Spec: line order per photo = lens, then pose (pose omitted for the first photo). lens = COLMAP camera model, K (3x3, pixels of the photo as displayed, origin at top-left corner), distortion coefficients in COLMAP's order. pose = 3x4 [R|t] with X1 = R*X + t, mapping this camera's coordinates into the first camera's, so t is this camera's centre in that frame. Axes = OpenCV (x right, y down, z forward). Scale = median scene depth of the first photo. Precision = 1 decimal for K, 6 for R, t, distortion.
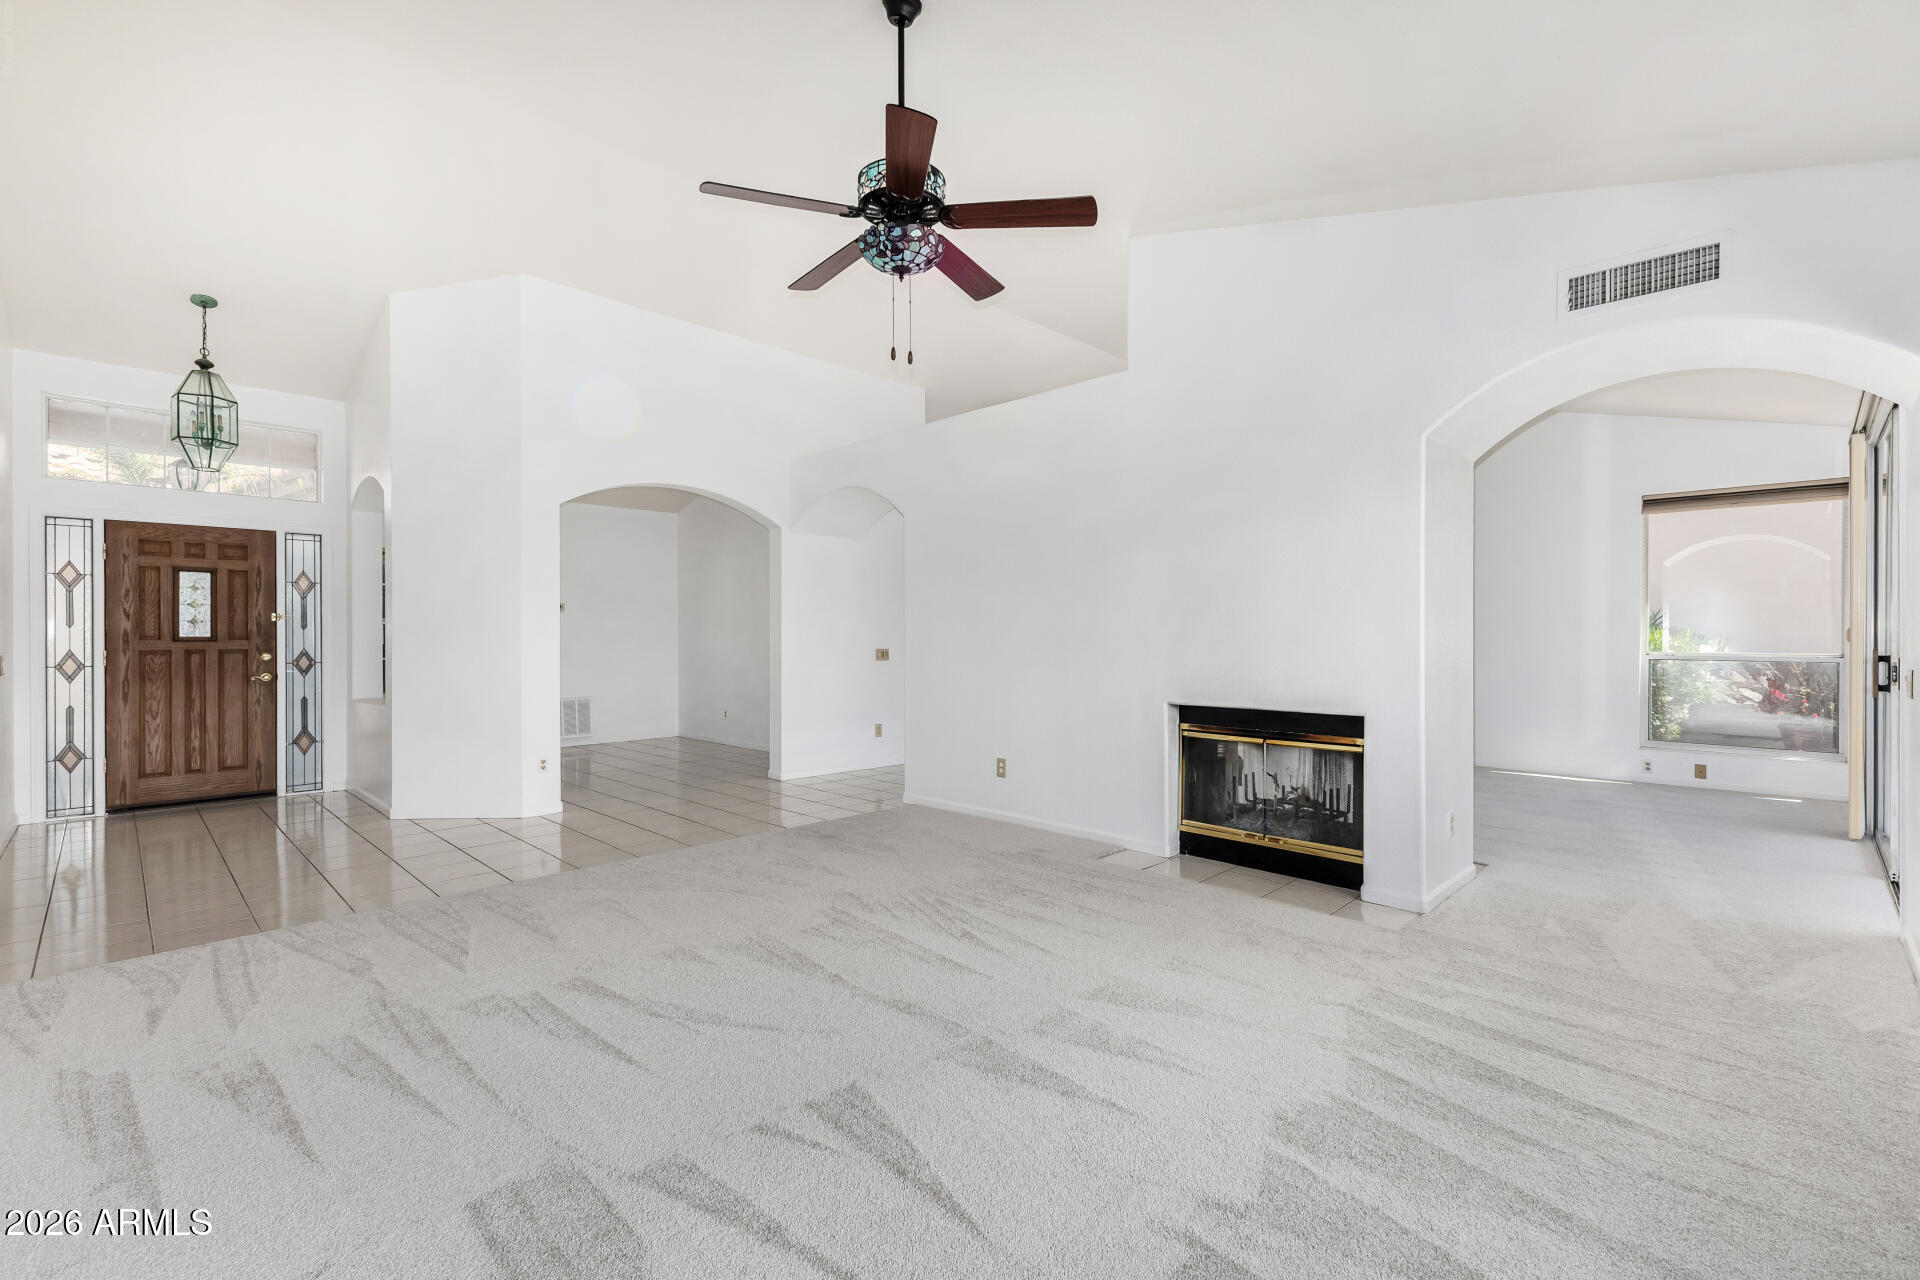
lens RADIAL K [[831.8, 0, 952.2], [0, 831.8, 635.3], [0, 0, 1]] dist [0.002784, 0.000199]
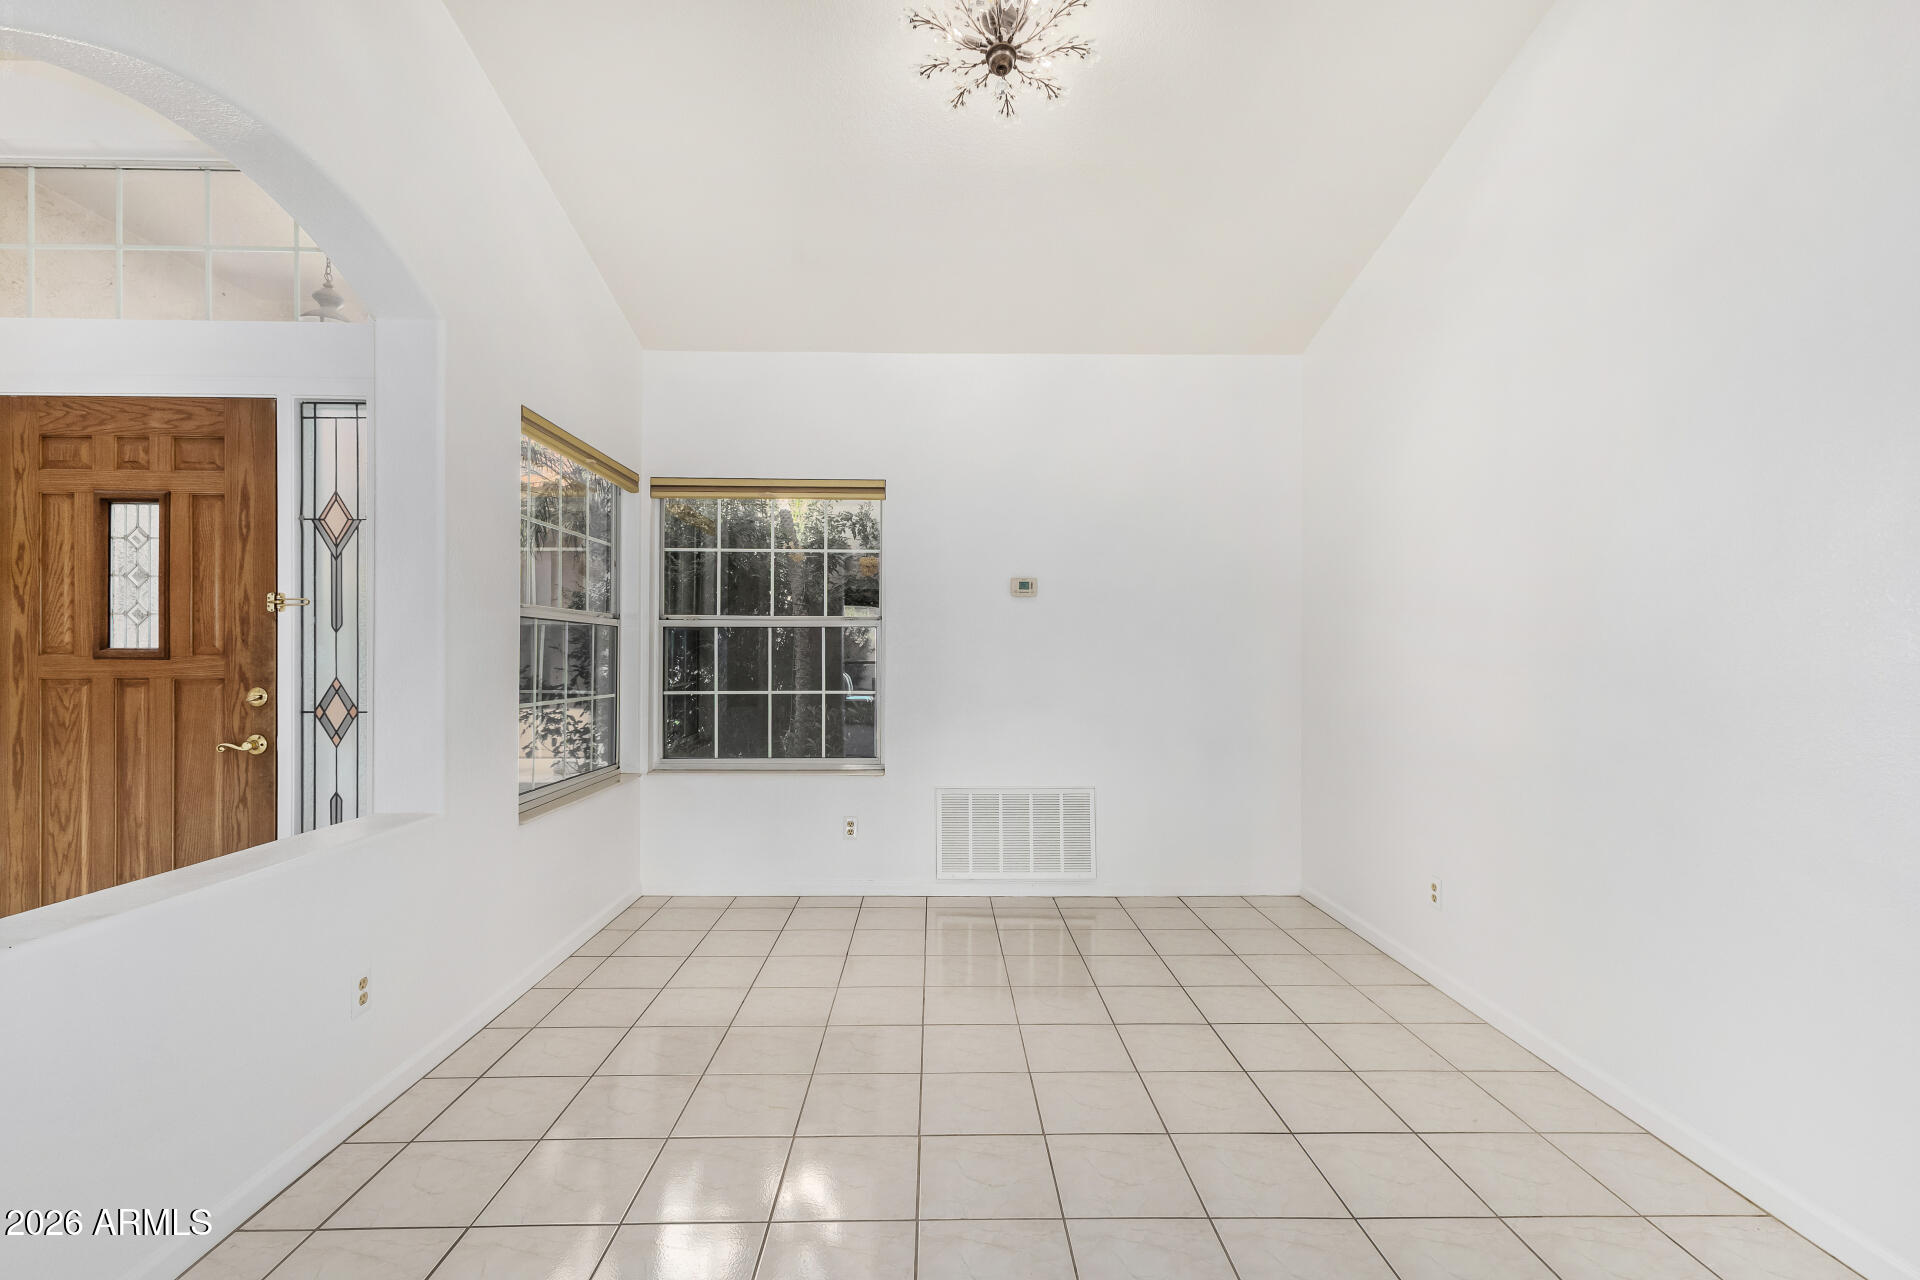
lens RADIAL K [[831.8, 0, 952.2], [0, 831.8, 635.3], [0, 0, 1]] dist [0.002784, 0.000199]
pose [[0.722323, 0.000119, -0.691556, -0.283175], [-0.004810, 0.999977, -0.004852, -0.004920], [0.691539, 0.006831, 0.722307, 0.963006]]
